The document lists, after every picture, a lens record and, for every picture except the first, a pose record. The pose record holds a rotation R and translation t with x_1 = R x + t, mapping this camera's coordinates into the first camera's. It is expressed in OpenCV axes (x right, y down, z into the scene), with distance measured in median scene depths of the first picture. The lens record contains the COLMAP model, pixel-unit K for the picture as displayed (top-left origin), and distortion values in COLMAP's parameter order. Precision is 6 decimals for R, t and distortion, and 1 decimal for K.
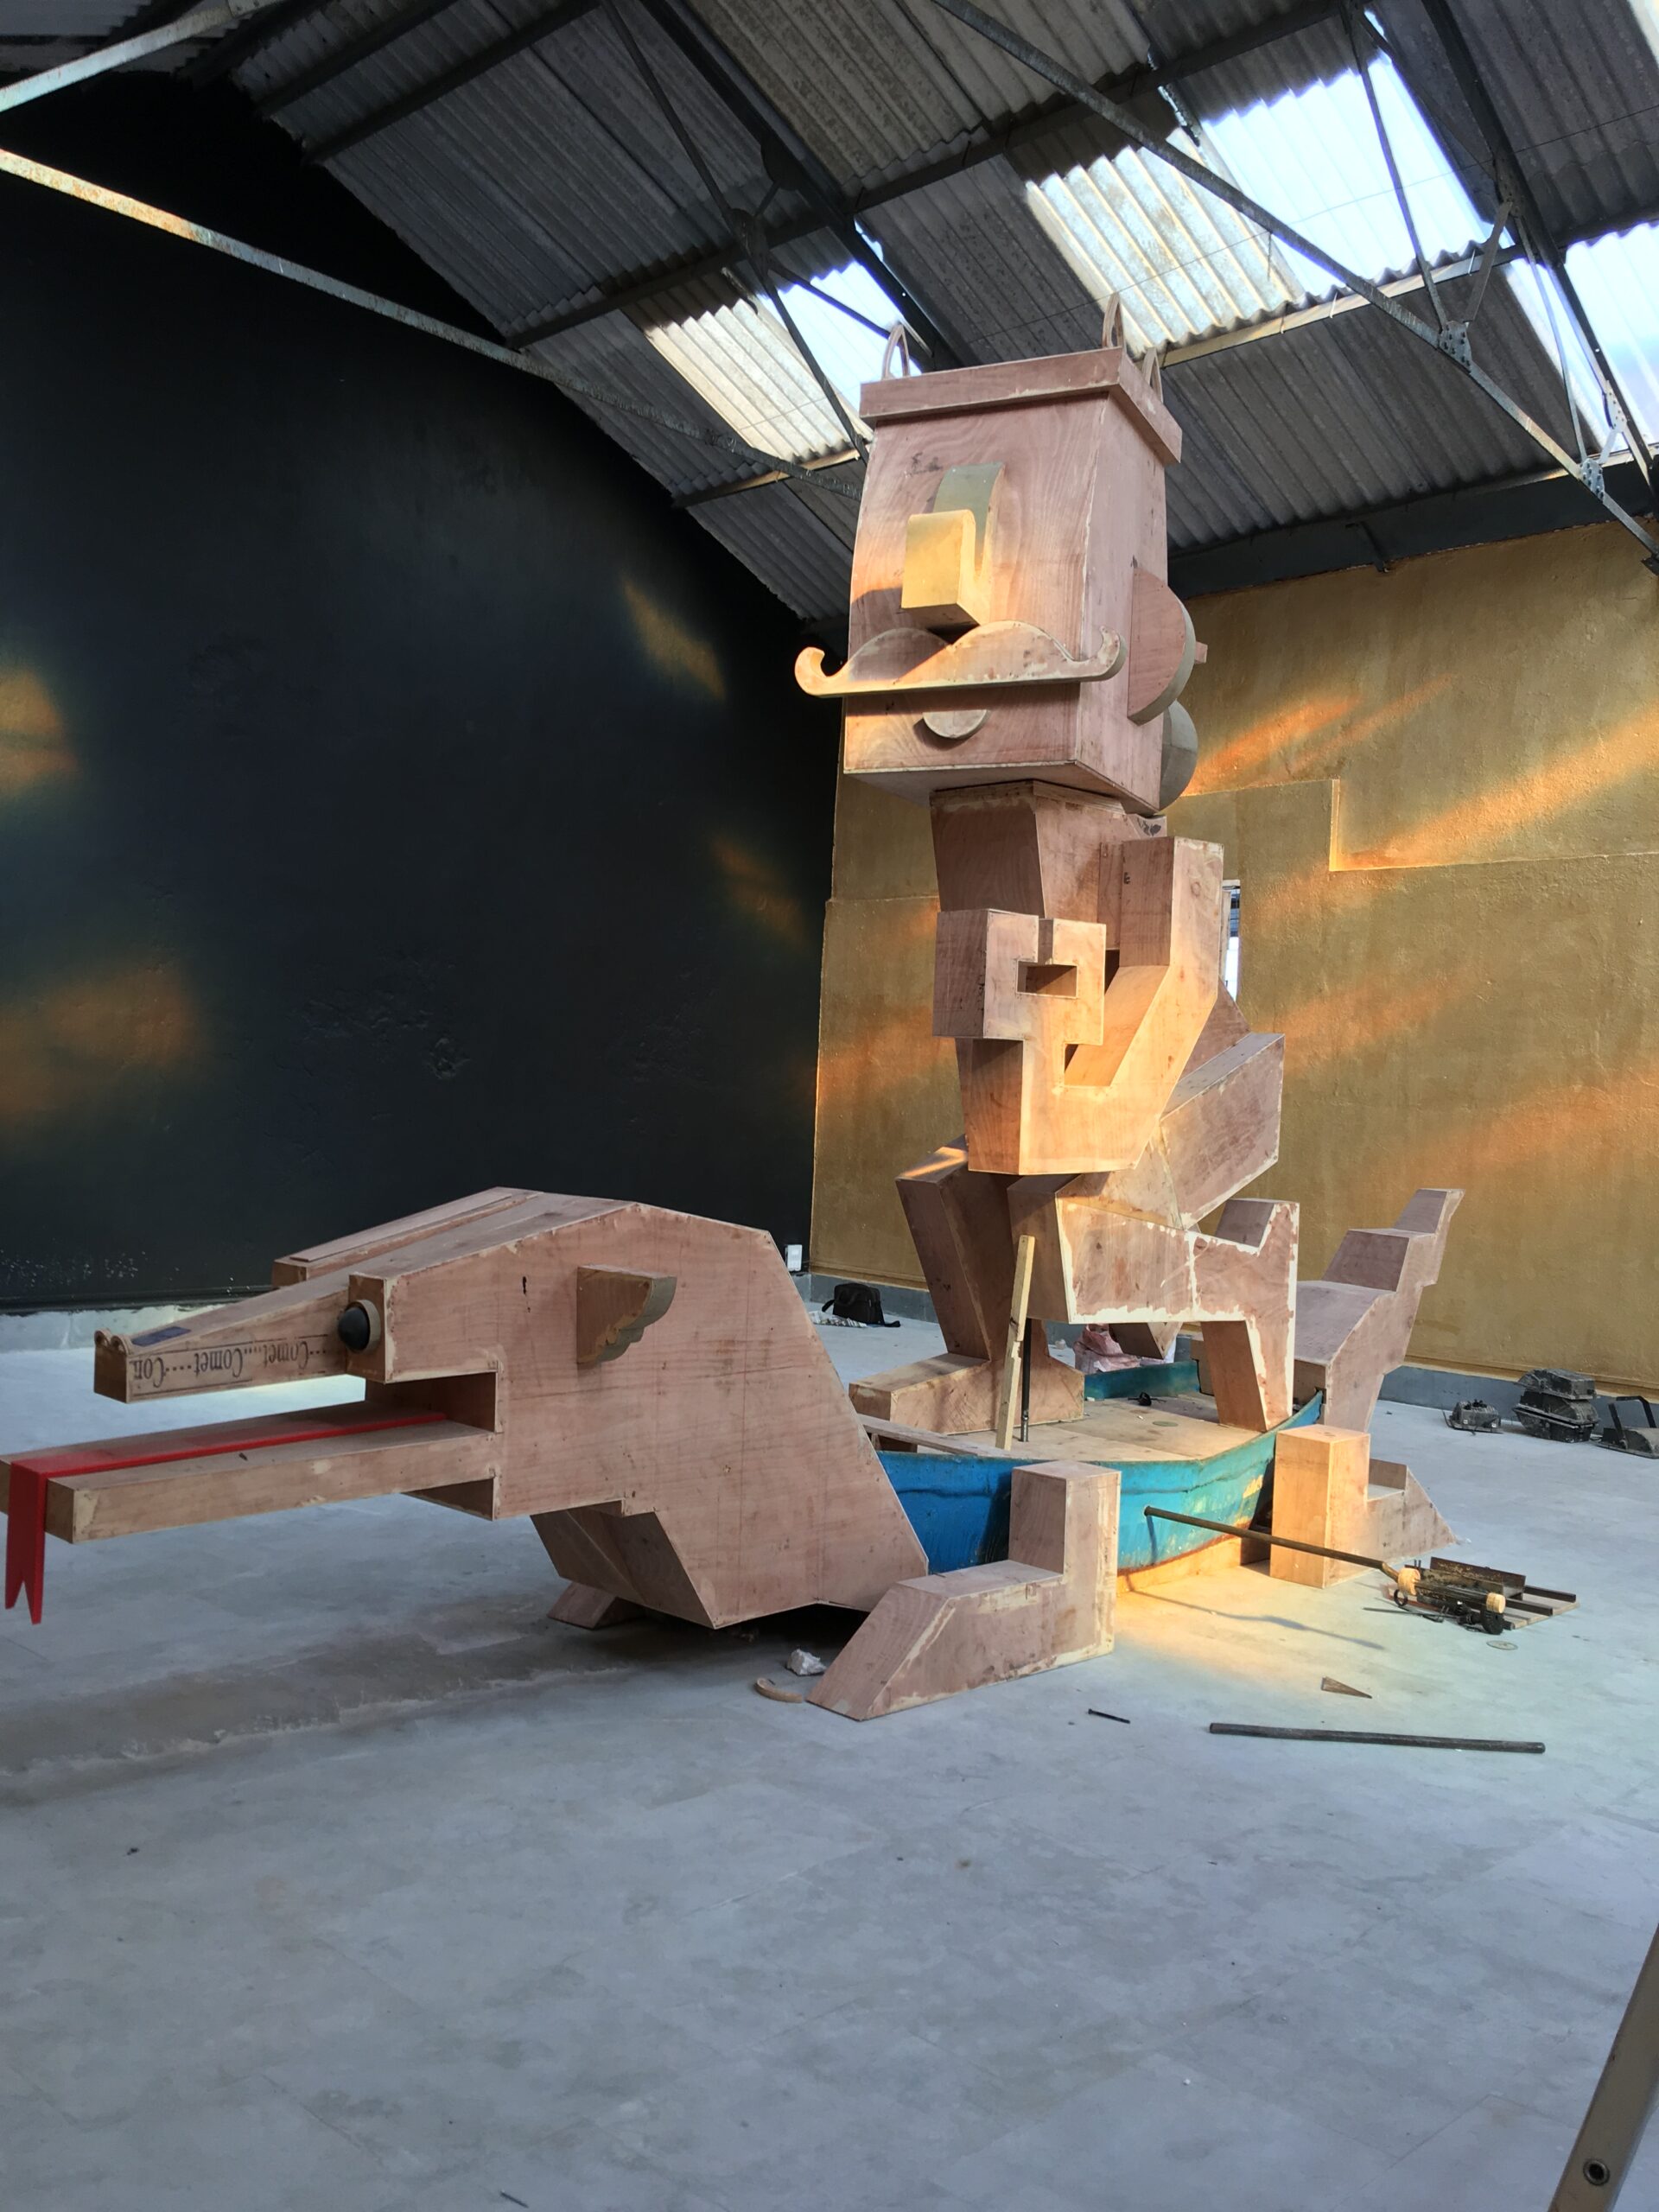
lens RADIAL K [[1857.3, 0, 832.9], [0, 1857.3, 1108.5], [0, 0, 1]] dist [0.112618, -0.168192]
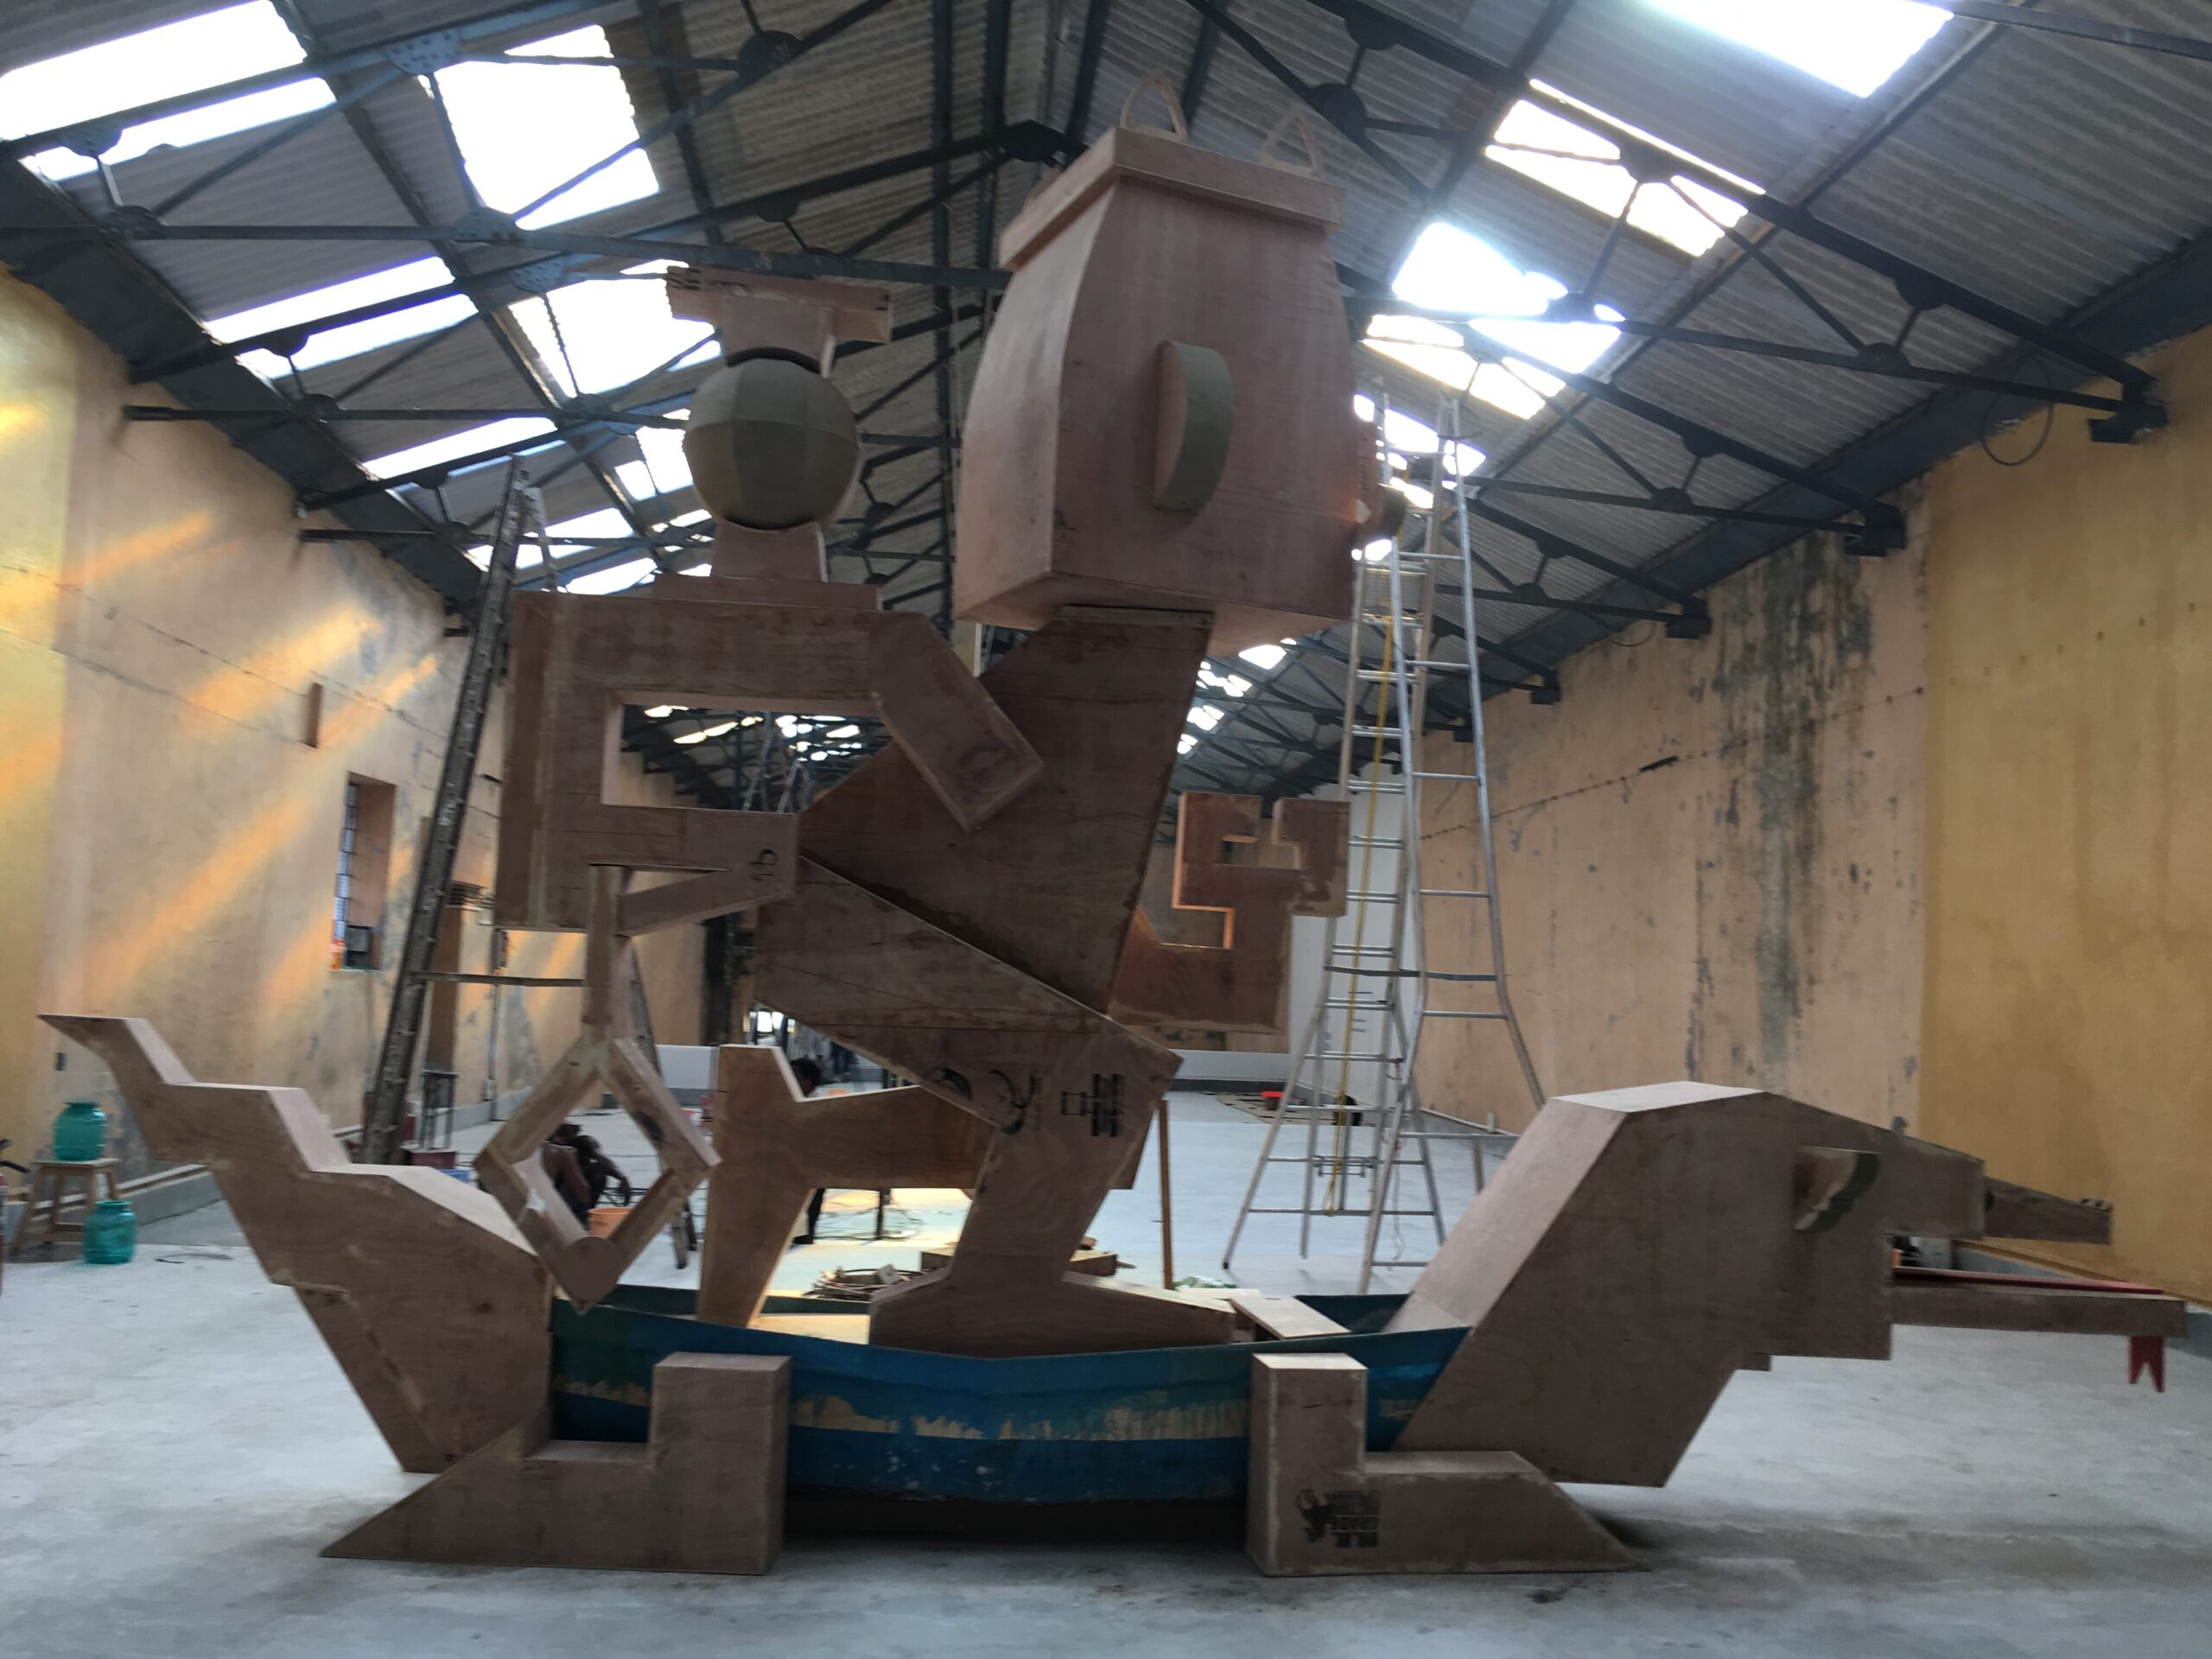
lens RADIAL K [[1857.3, 0, 1106.5], [0, 1857.3, 843.0], [0, 0, 1]] dist [0.112618, -0.168192]
pose [[-0.752150, -0.024998, 0.658518, -0.517729], [-0.076598, 0.995823, -0.049686, -0.015278], [-0.654525, -0.087813, -0.750923, 1.783527]]
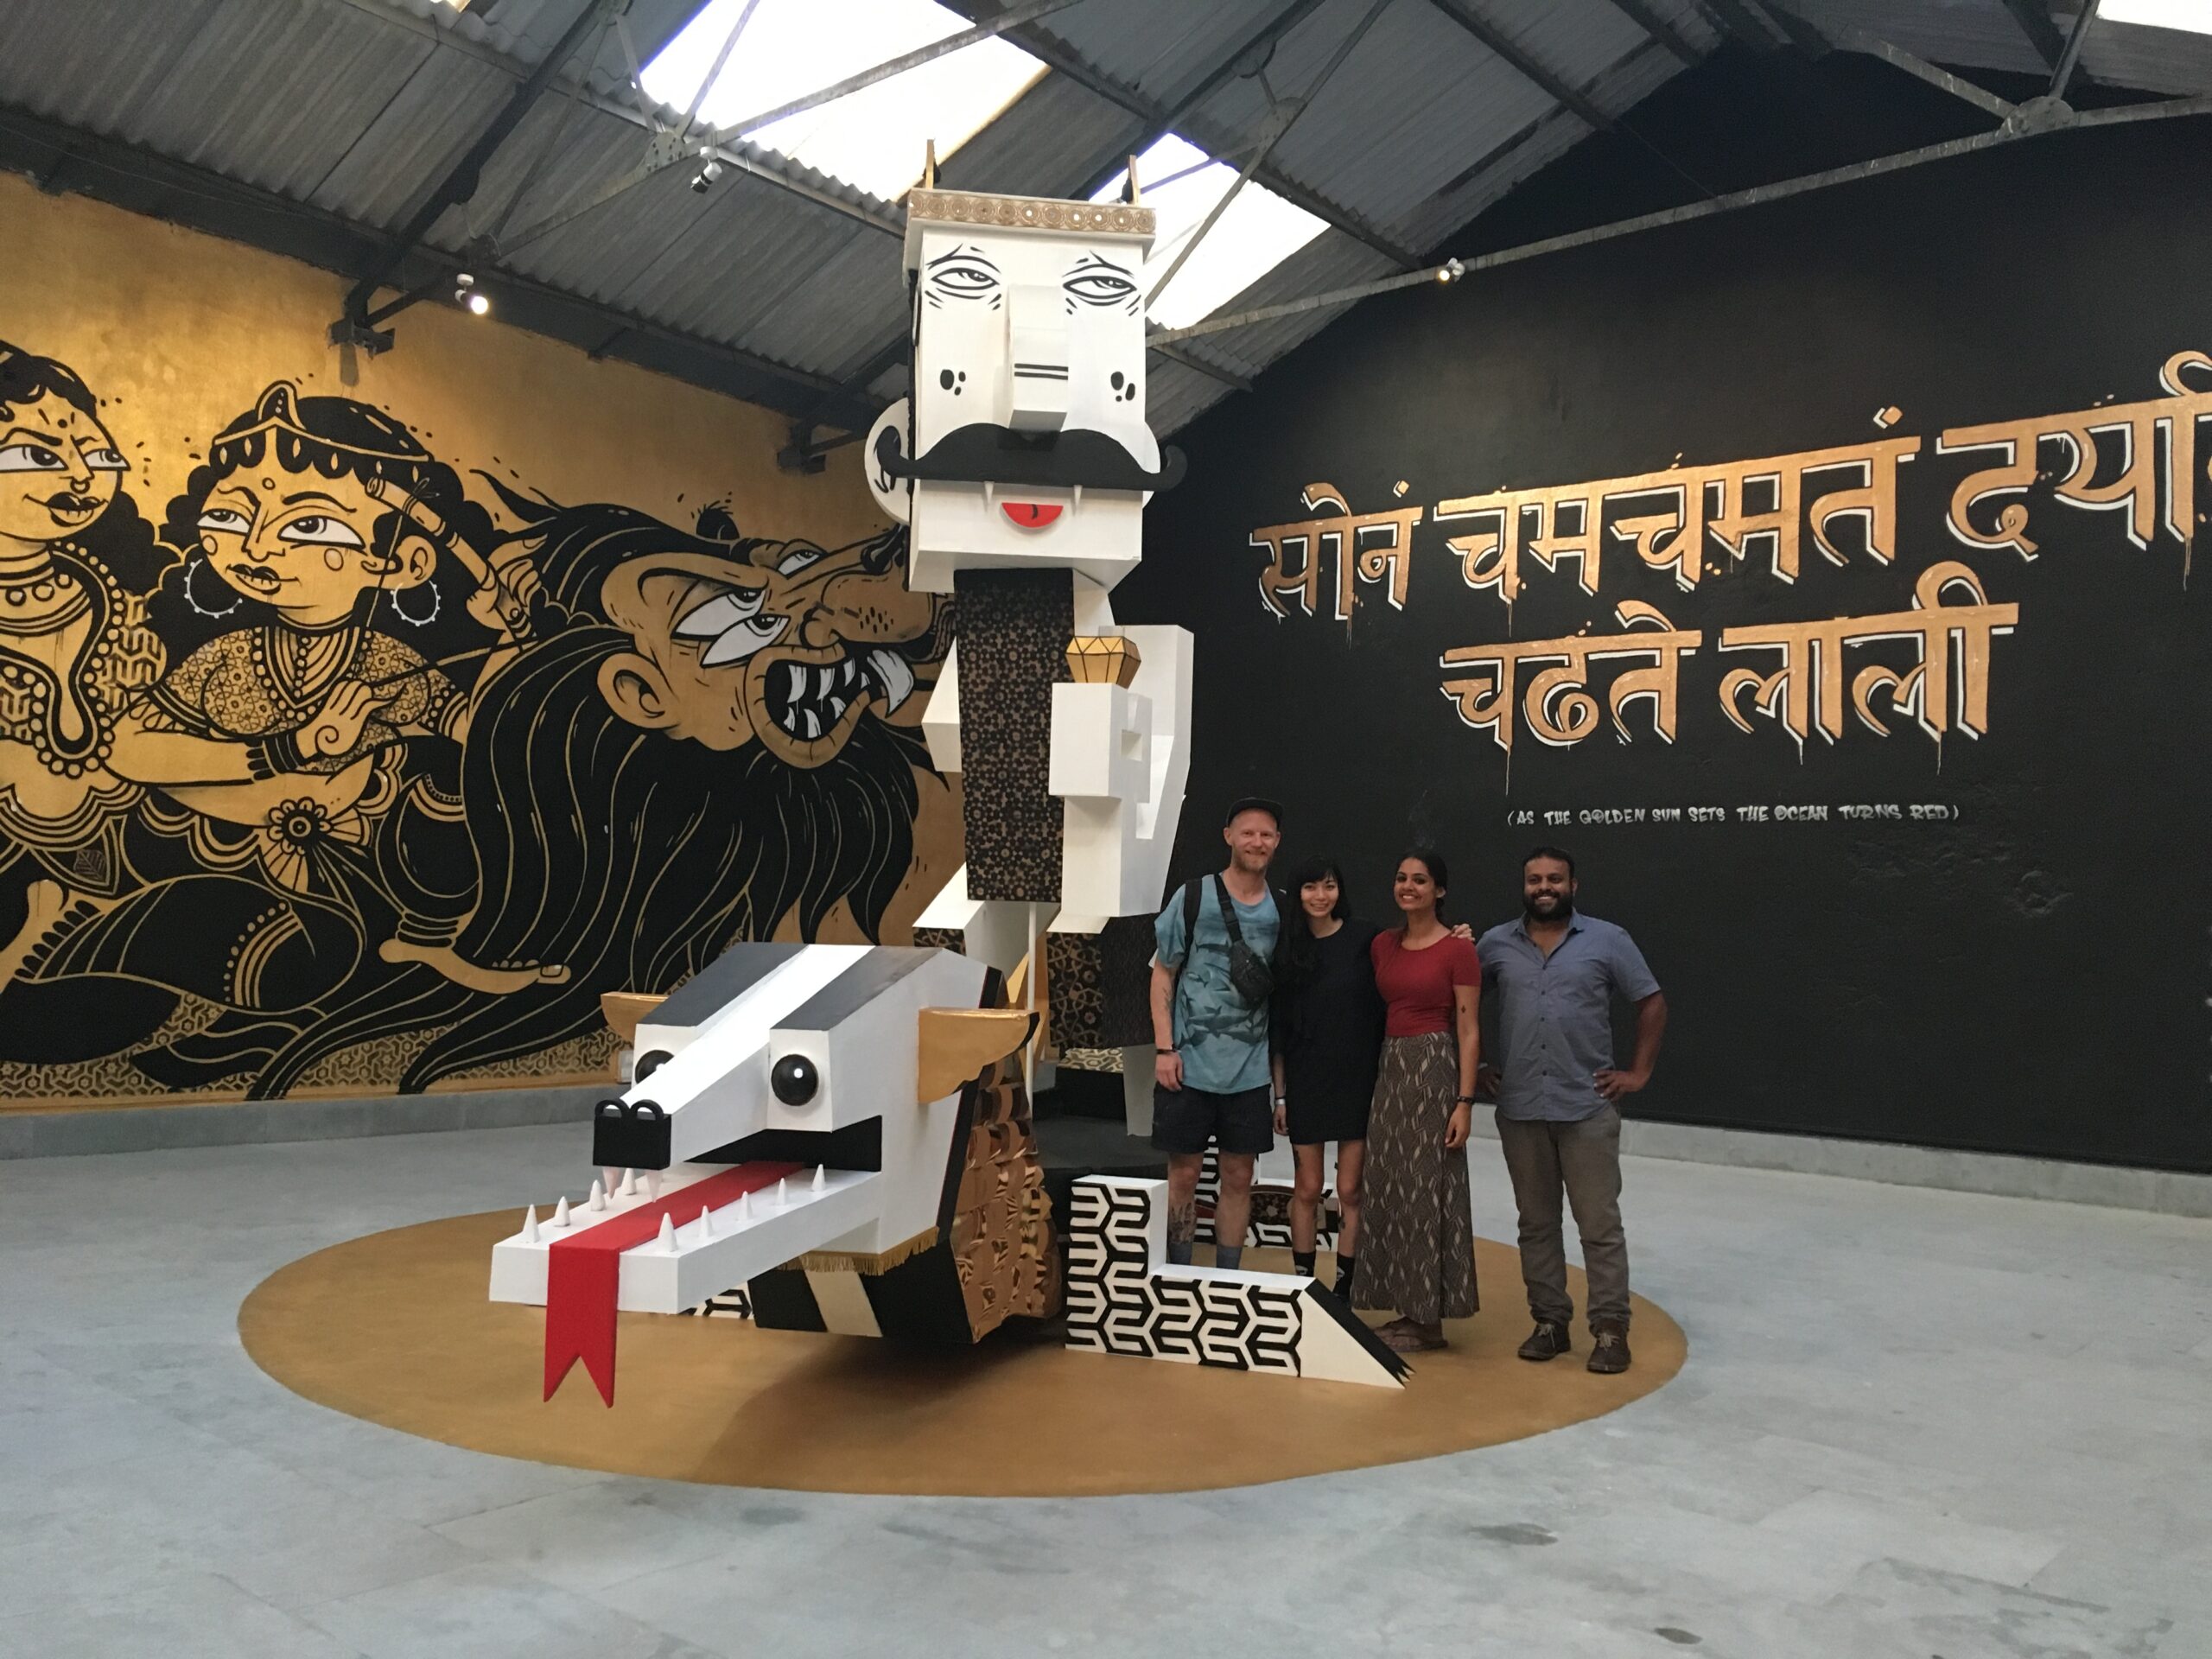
lens RADIAL K [[1857.3, 0, 1111.3], [0, 1857.3, 825.3], [0, 0, 1]] dist [0.112618, -0.168192]
pose [[0.077555, -0.104655, -0.991480, 1.290285], [-0.029041, 0.993816, -0.107173, 0.098997], [0.996565, 0.037105, 0.074036, 0.982805]]
